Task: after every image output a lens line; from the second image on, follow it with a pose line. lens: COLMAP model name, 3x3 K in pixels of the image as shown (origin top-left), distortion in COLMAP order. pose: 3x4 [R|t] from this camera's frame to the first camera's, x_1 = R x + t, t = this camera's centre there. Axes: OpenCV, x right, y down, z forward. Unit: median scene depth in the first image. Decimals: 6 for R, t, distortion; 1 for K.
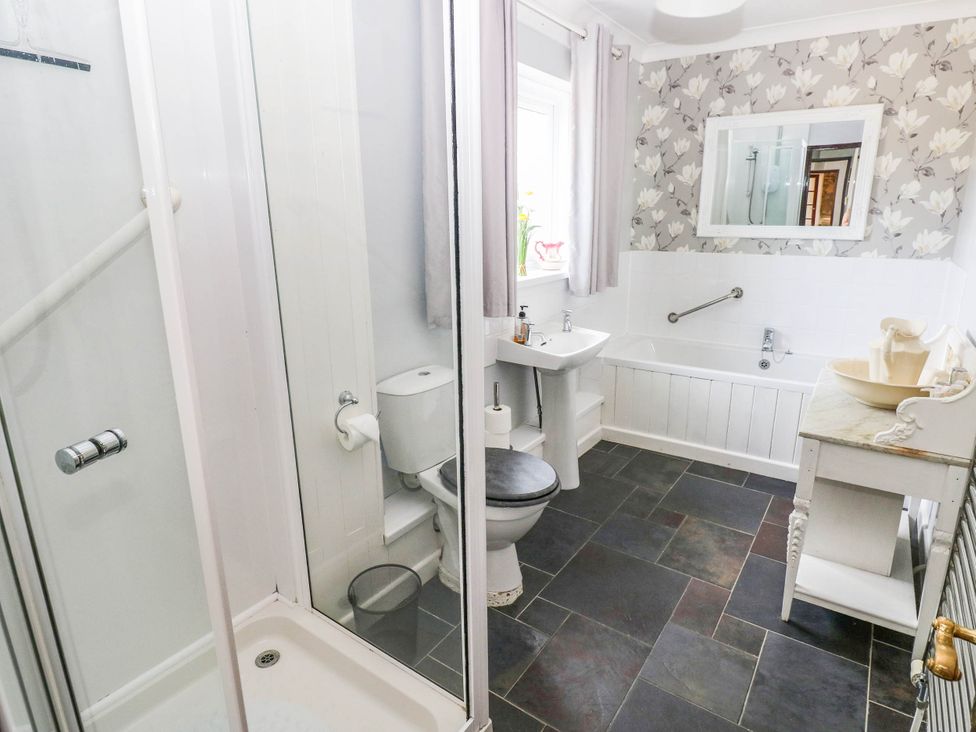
lens RADIAL K [[511.6, 0, 485.8], [0, 511.6, 353.9], [0, 0, 1]] dist [0.001206, -0.014223]
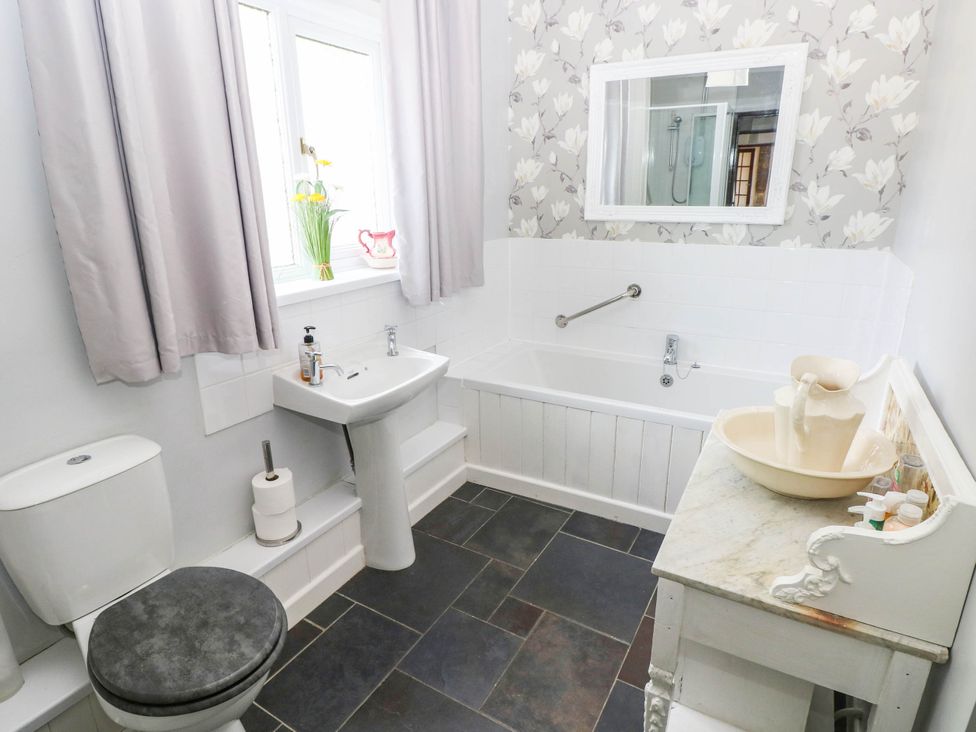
lens RADIAL K [[501.3, 0, 485.0], [0, 501.3, 350.0], [0, 0, 1]] dist [0.001133, -0.015081]
pose [[0.997125, -0.025231, 0.071452, 0.228814], [0.022250, 0.998861, 0.042212, -0.074784], [-0.072436, -0.040500, 0.996550, 0.265145]]
